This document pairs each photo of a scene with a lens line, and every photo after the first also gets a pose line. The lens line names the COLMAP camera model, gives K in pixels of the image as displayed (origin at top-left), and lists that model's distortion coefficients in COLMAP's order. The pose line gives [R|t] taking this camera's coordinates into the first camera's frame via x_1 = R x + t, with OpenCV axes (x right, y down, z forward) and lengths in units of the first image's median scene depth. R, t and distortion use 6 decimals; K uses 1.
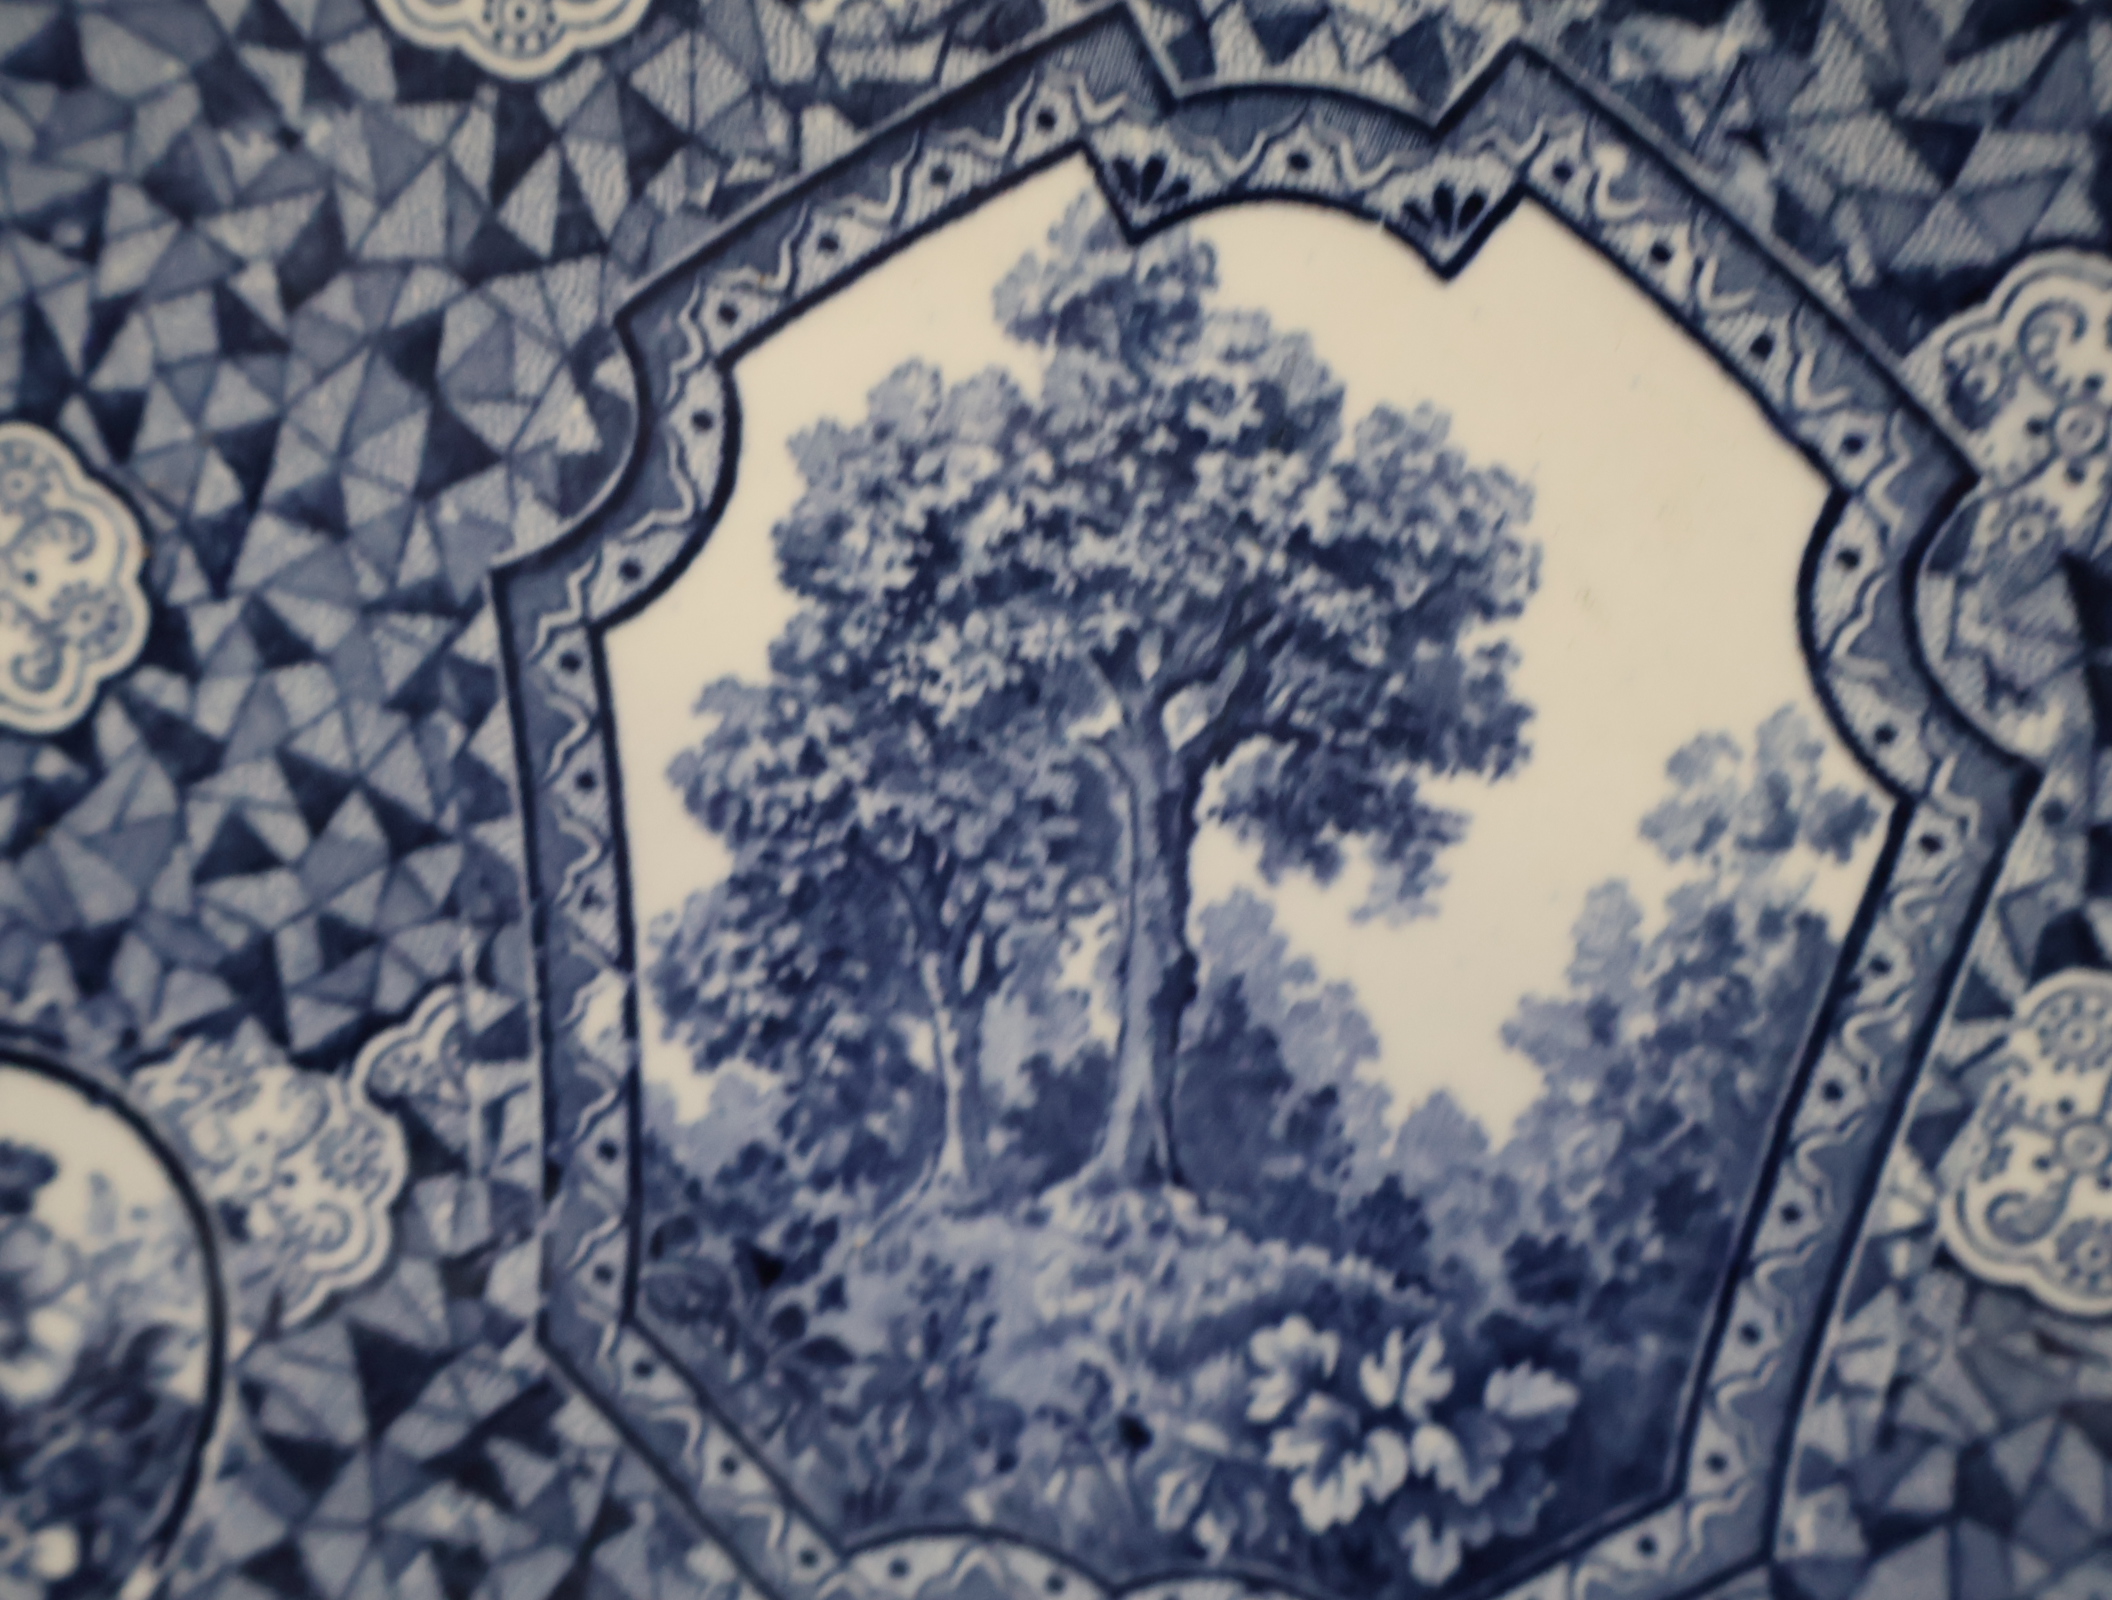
lens RADIAL K [[2350.0, 0, 1061.7], [0, 2350.0, 810.1], [0, 0, 1]] dist [0.009645, 0.000000]
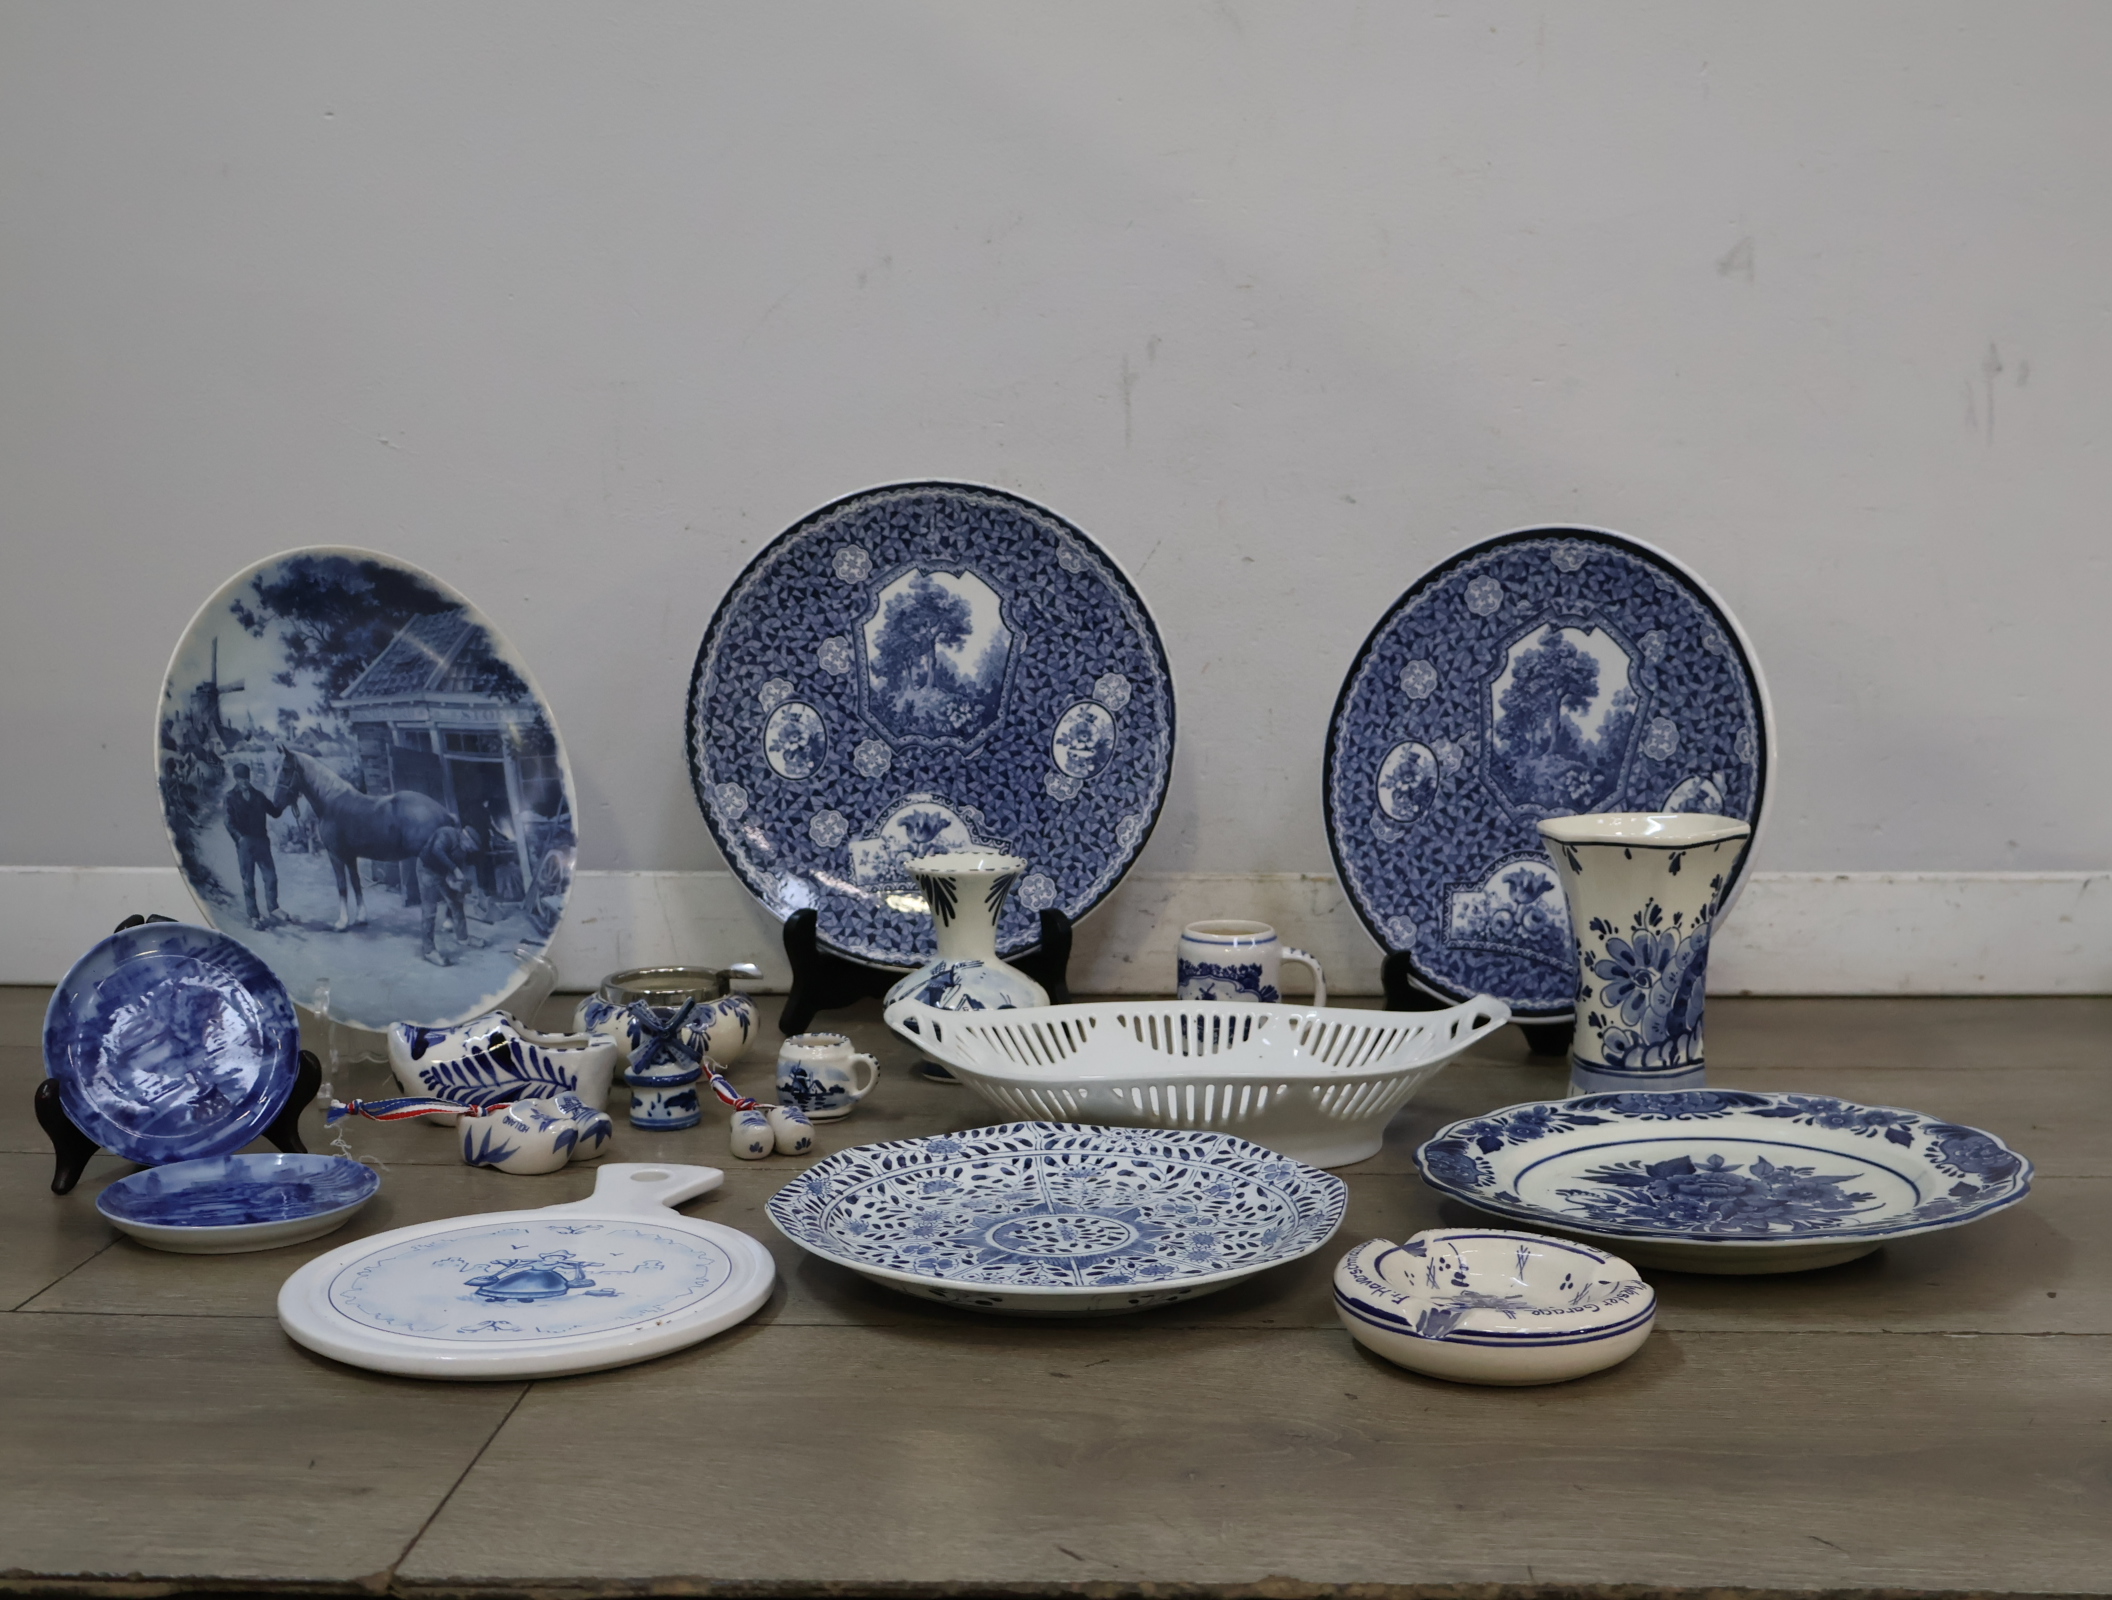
lens RADIAL K [[2350.0, 0, 1056.6], [0, 2350.0, 810.3], [0, 0, 1]] dist [0.009645, 0.000000]
pose [[0.853051, 0.006630, -0.521785, 2.694785], [-0.106474, 0.981095, -0.161605, 1.781310], [0.510849, 0.193414, 0.837630, -6.302867]]
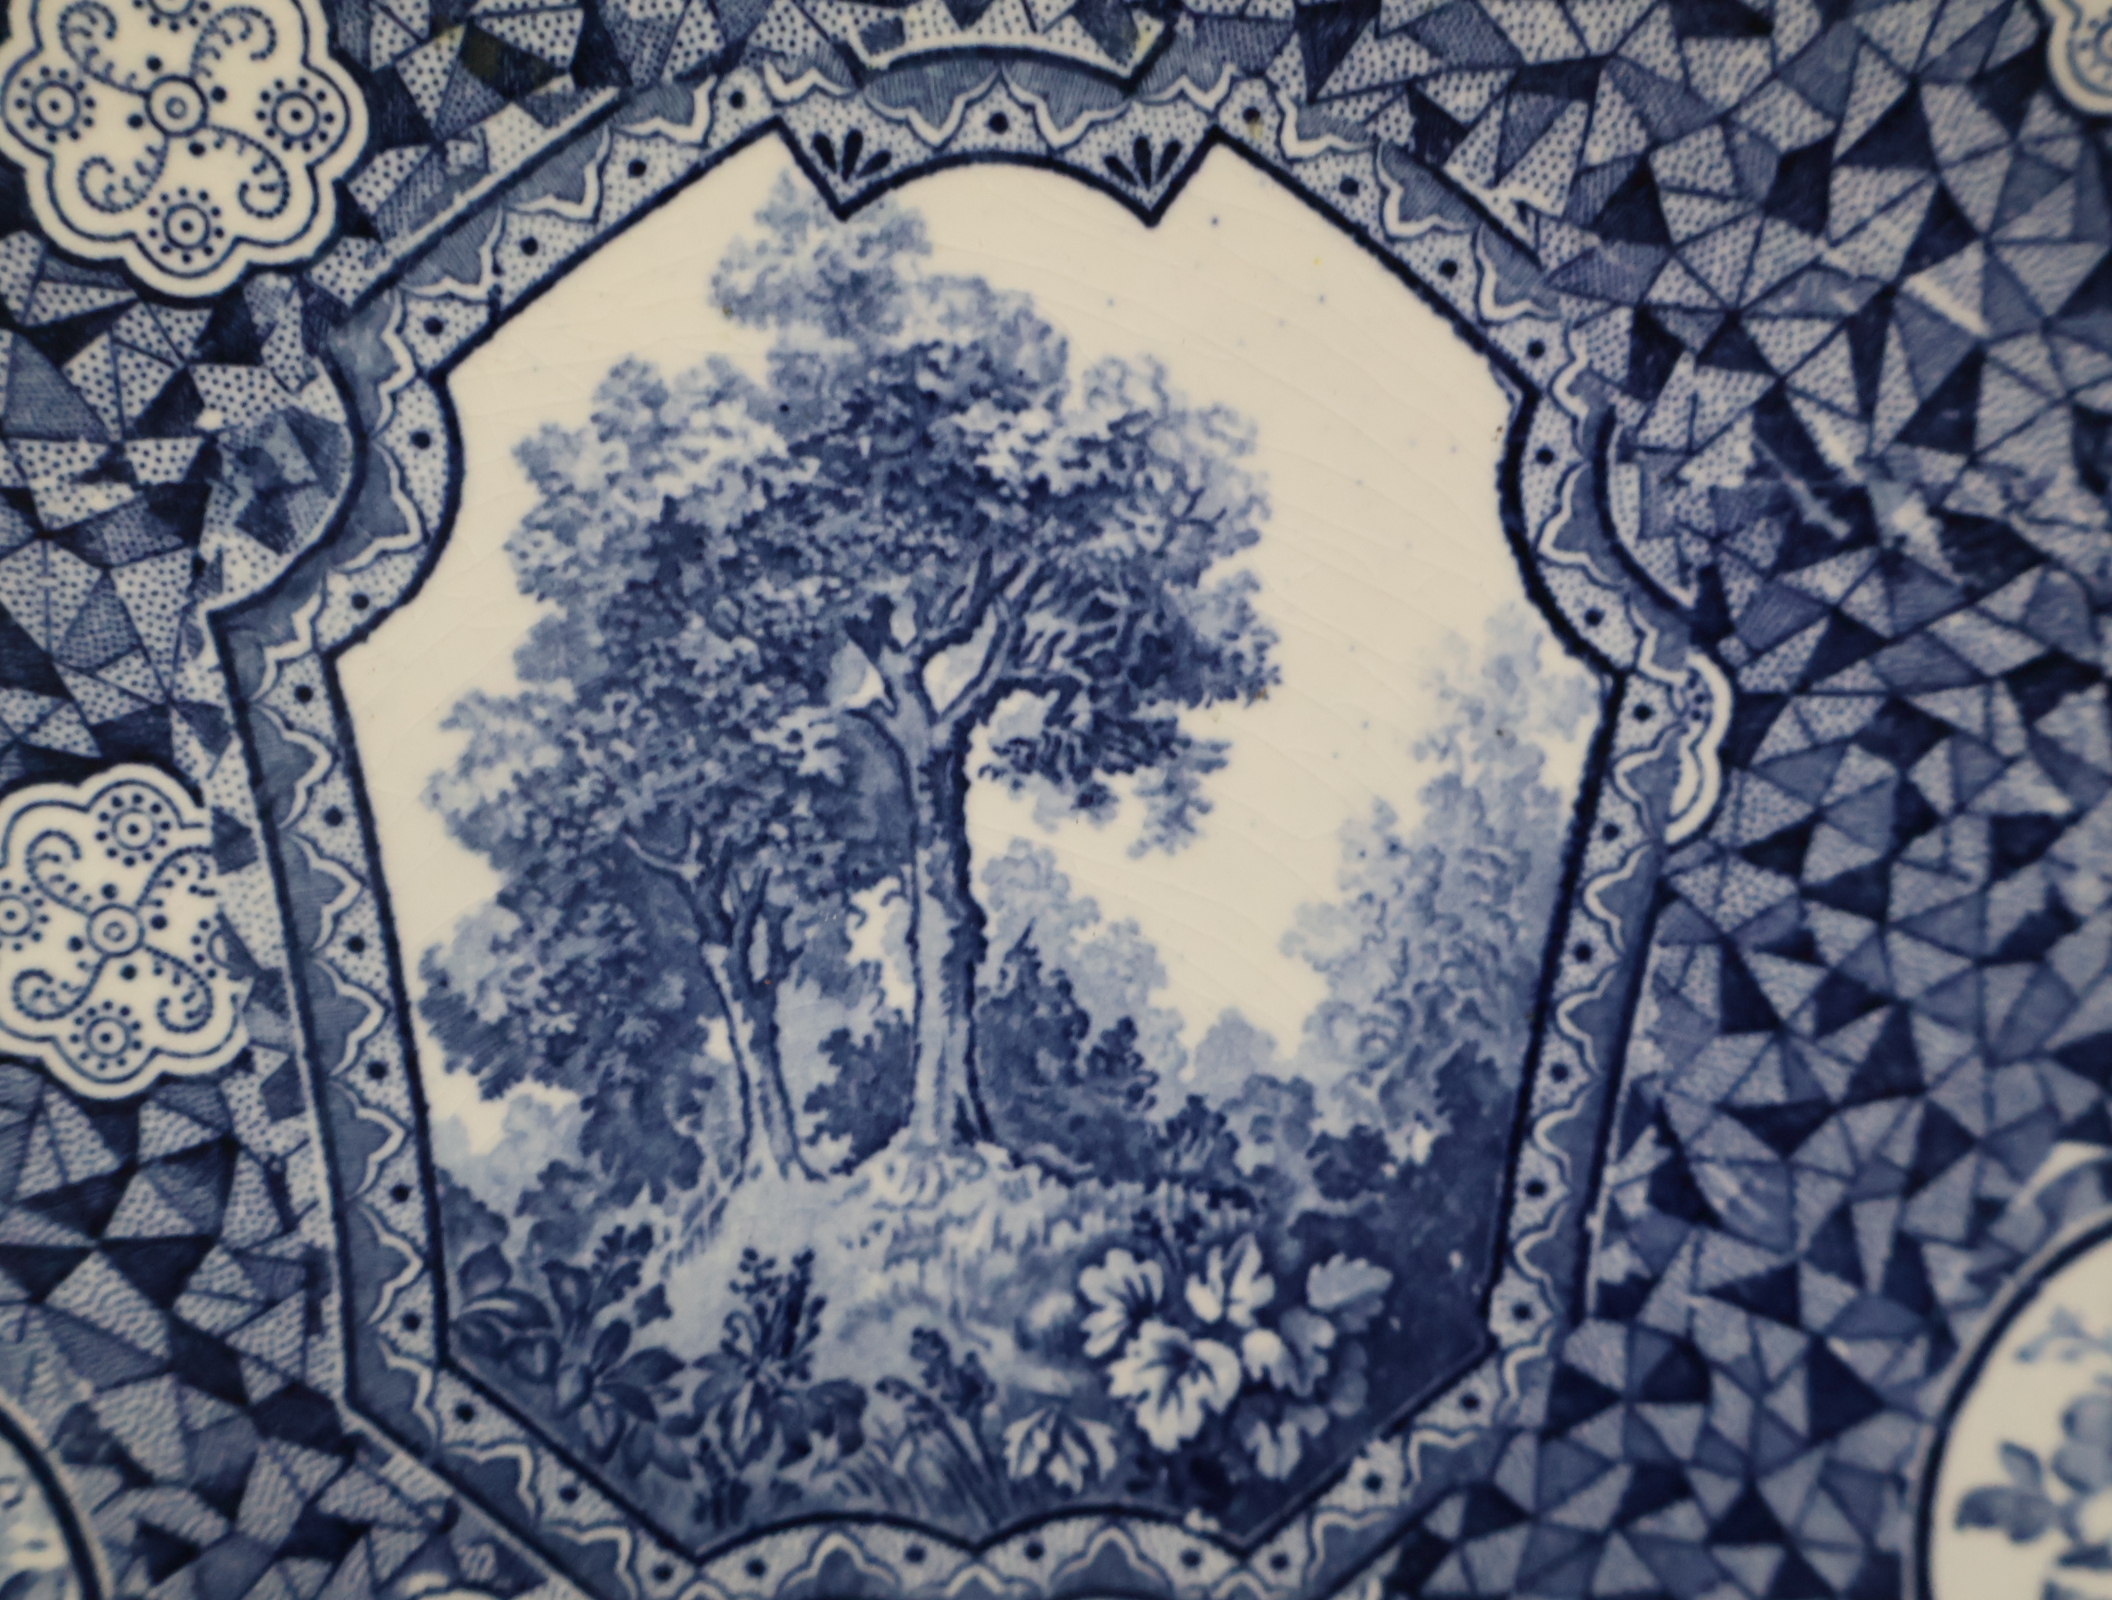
lens RADIAL K [[2350.0, 0, 1060.6], [0, 2350.0, 792.4], [0, 0, 1]] dist [0.009645, 0.000000]
pose [[0.906745, 0.049271, -0.418790, -1.641532], [-0.054725, 0.998501, -0.001013, -0.127655], [0.418112, 0.023837, 0.908083, -0.448683]]
